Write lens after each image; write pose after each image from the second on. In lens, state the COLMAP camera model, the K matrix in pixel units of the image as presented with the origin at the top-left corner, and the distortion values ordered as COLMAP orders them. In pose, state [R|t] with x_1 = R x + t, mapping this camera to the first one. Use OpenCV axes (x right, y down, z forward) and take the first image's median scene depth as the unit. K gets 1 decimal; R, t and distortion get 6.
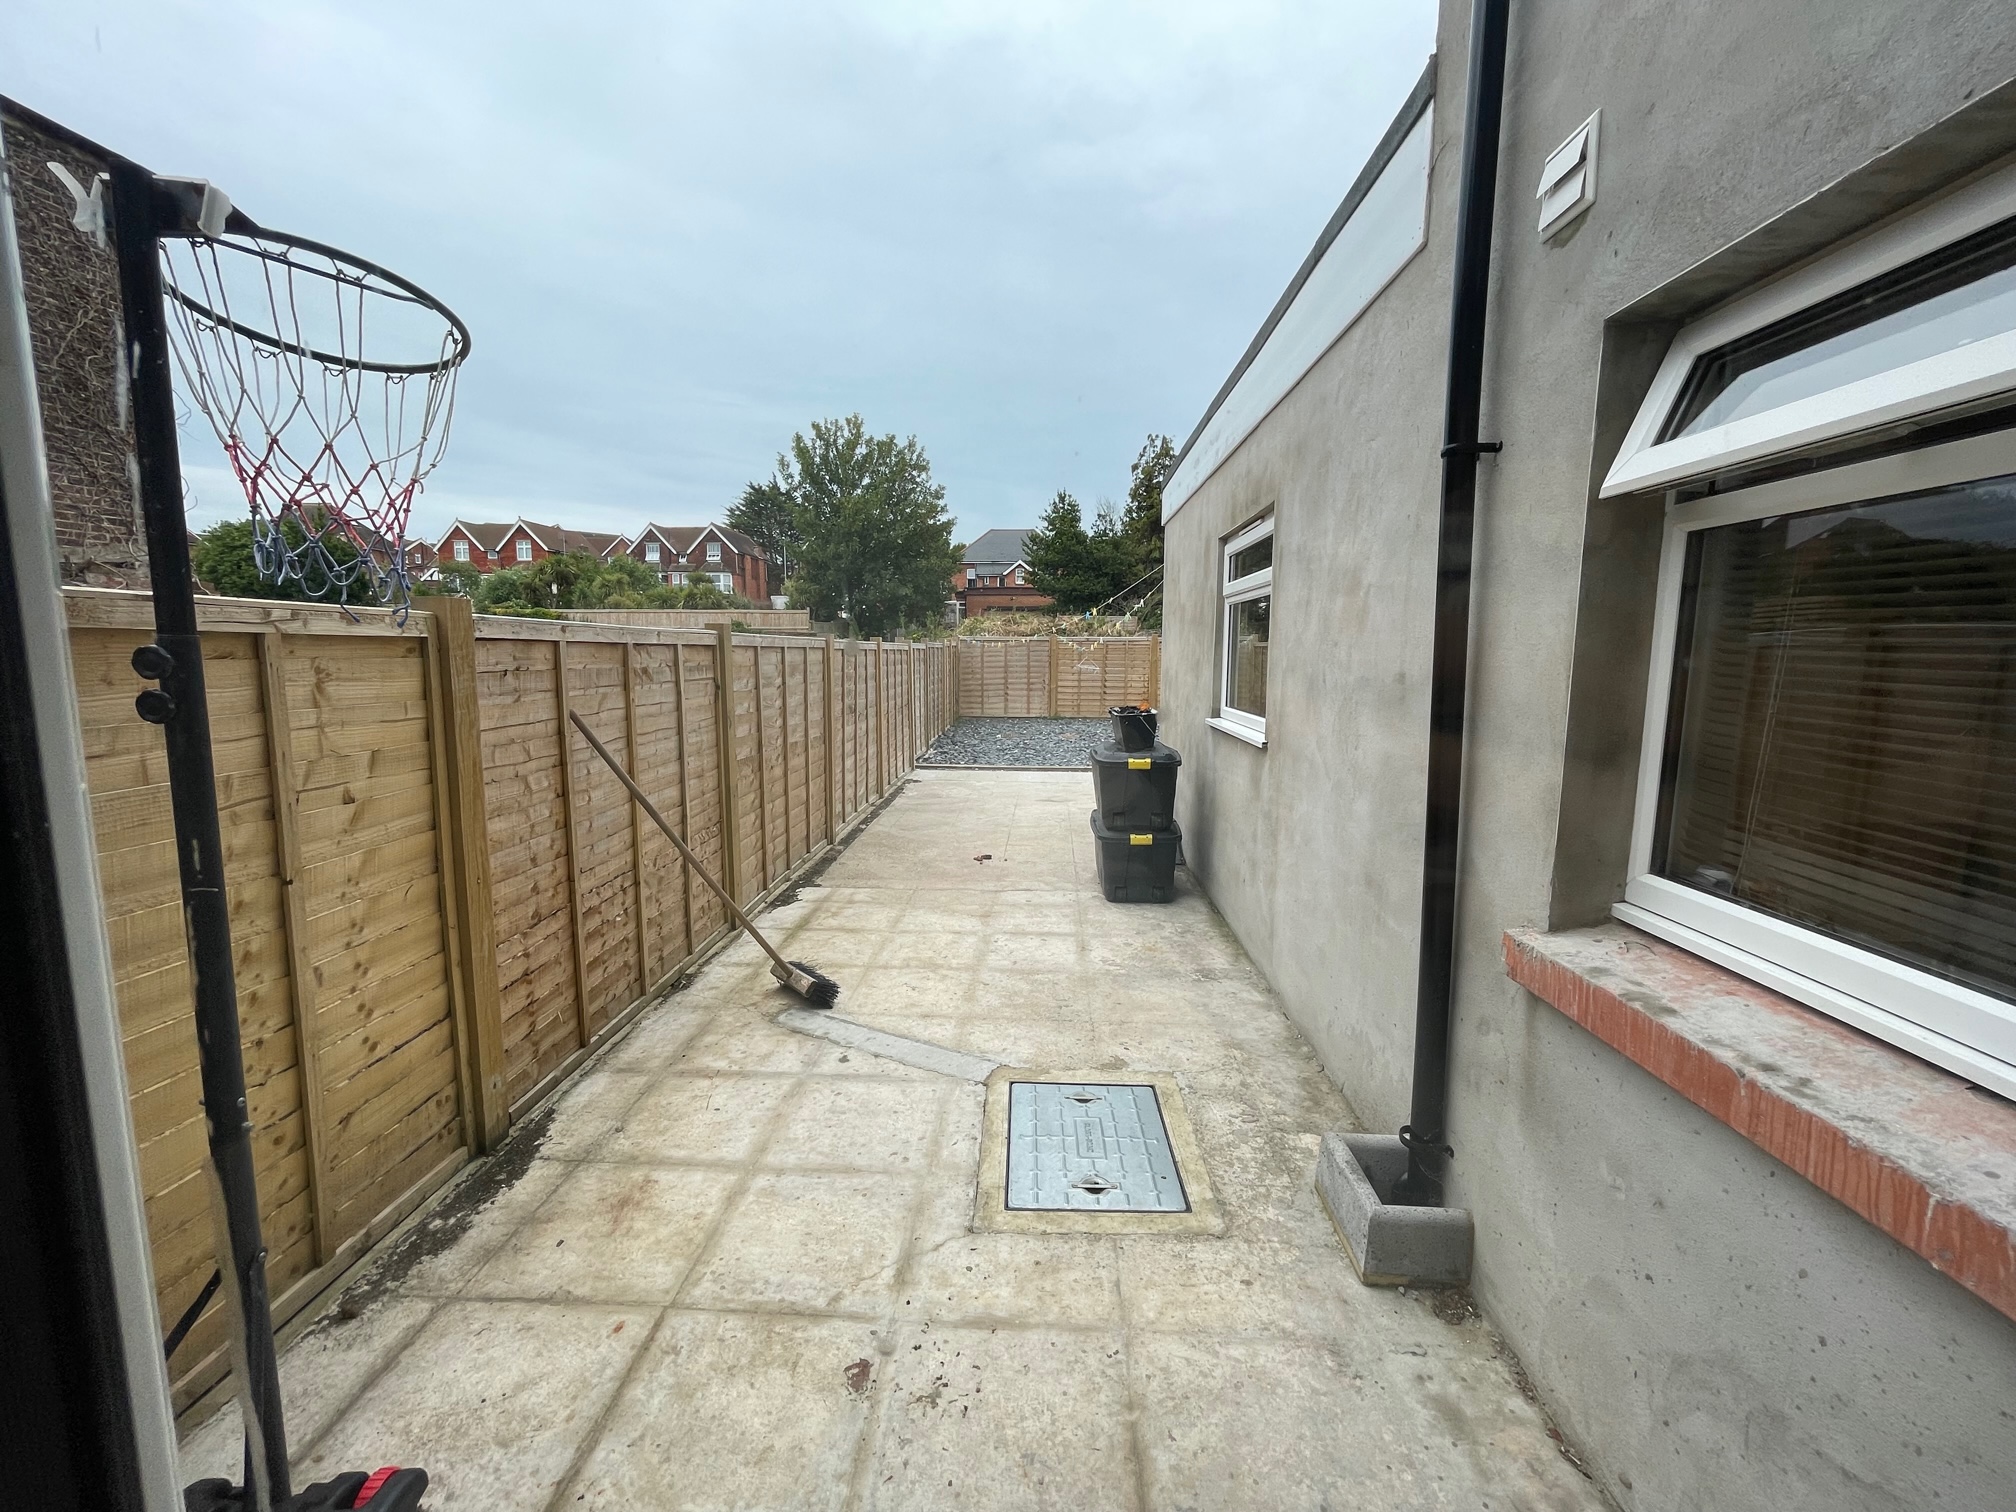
lens RADIAL K [[815.3, 0, 1015.1], [0, 815.3, 752.7], [0, 0, 1]] dist [-0.001883, 0.000287]
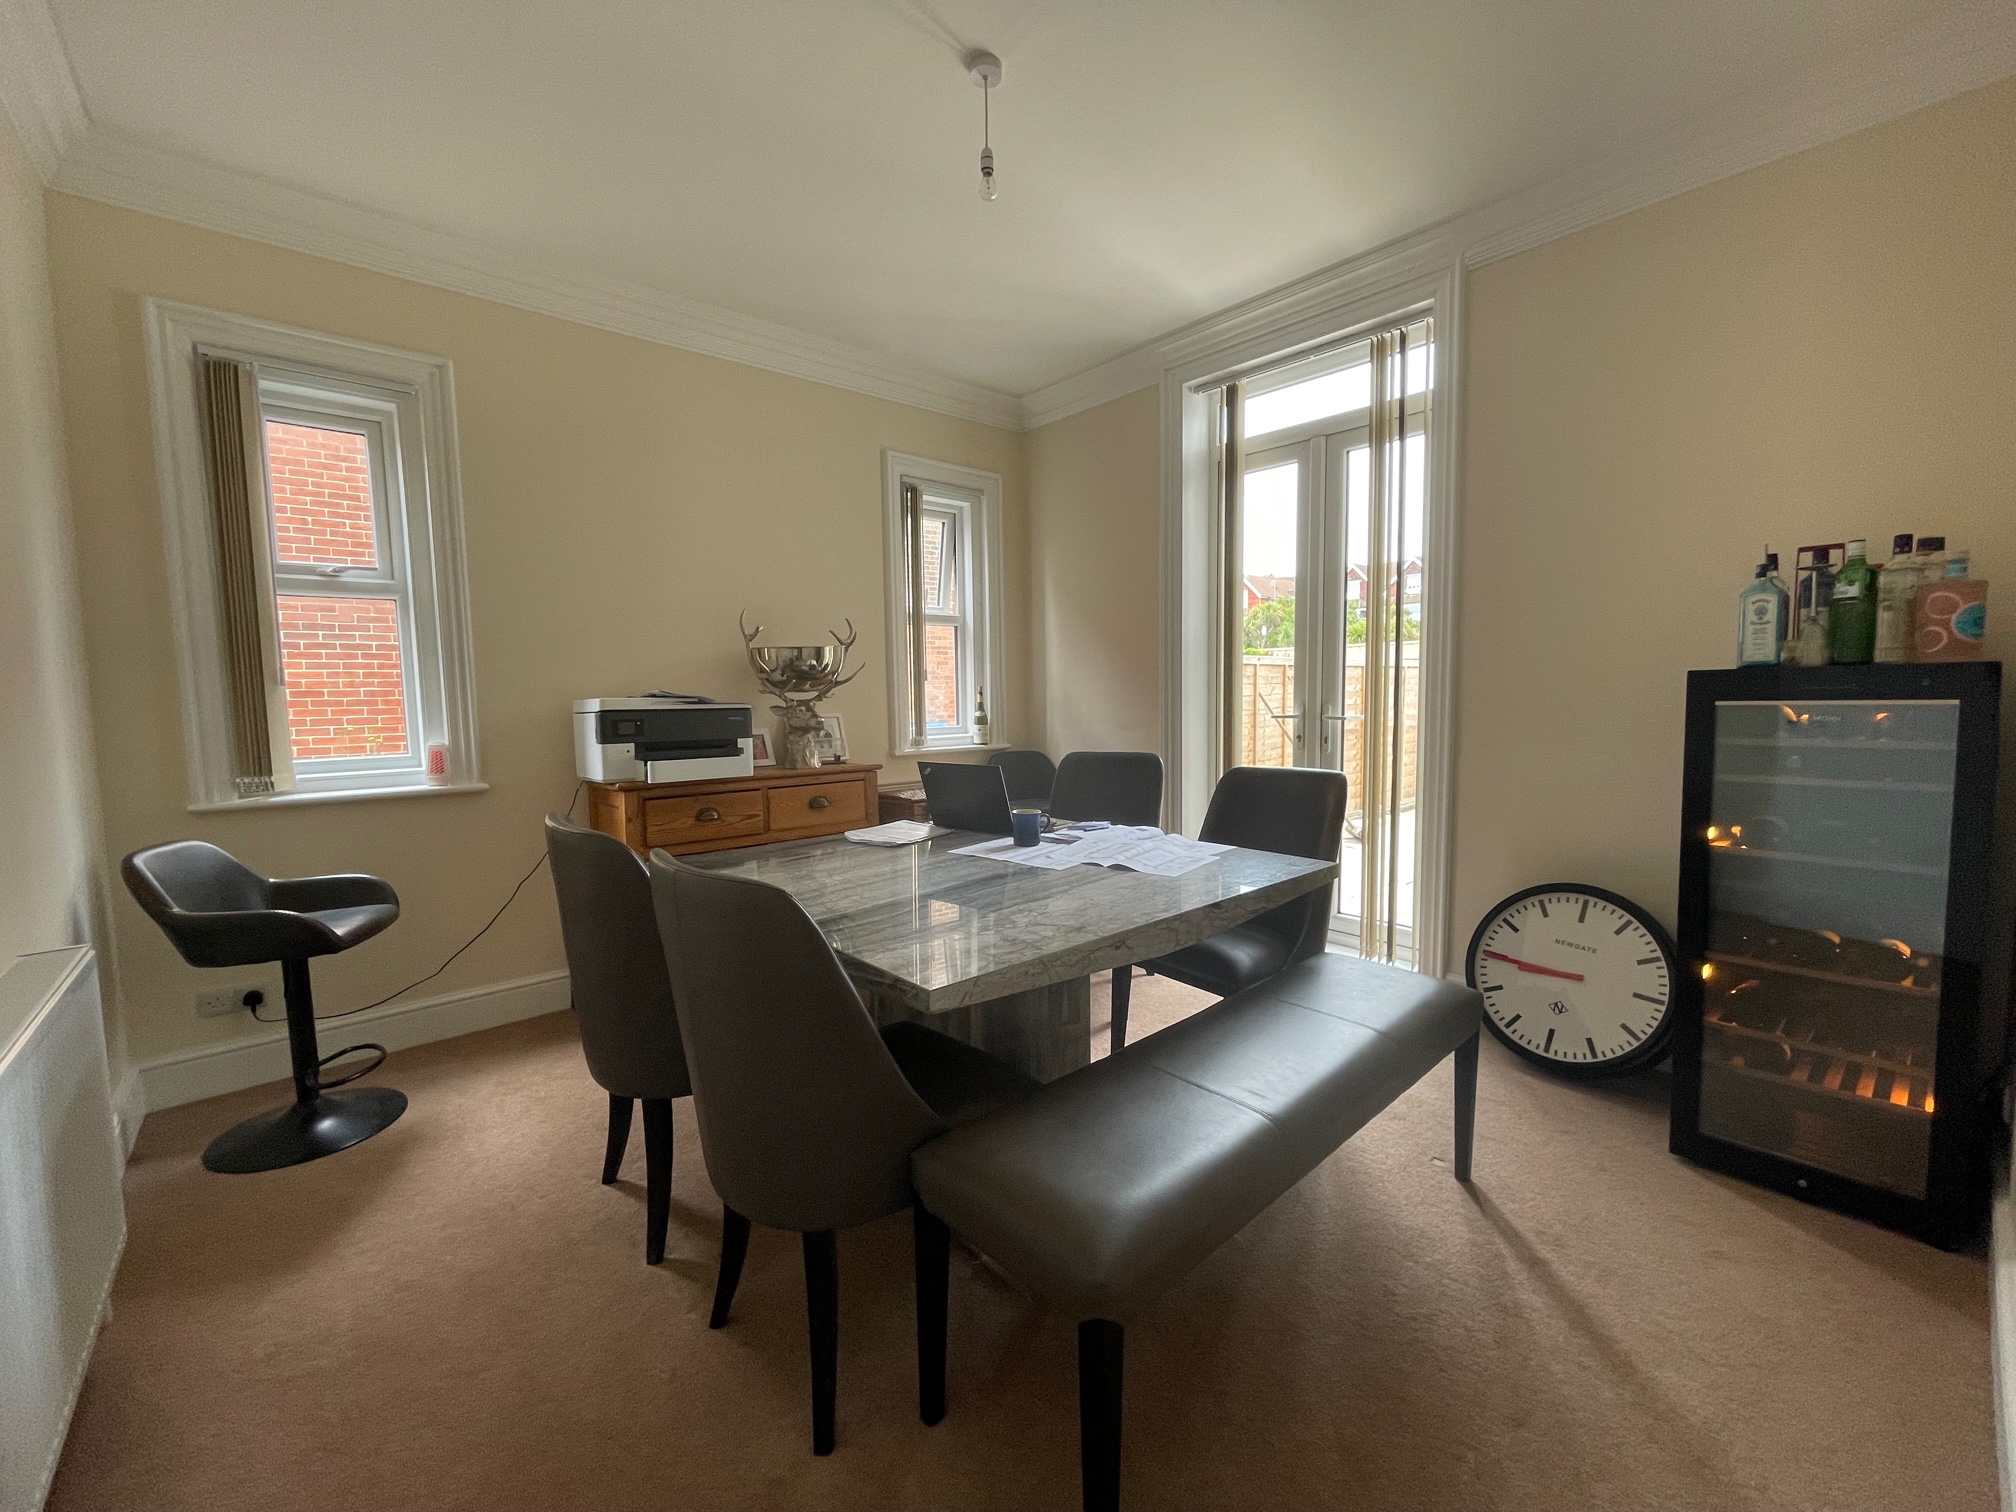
lens RADIAL K [[815.3, 0, 1009.5], [0, 815.3, 758.0], [0, 0, 1]] dist [-0.001883, 0.000287]
pose [[0.689775, 0.044446, -0.722658, 0.684044], [-0.068759, 0.997624, -0.004272, 0.199223], [0.720751, 0.052636, 0.691193, -1.167963]]
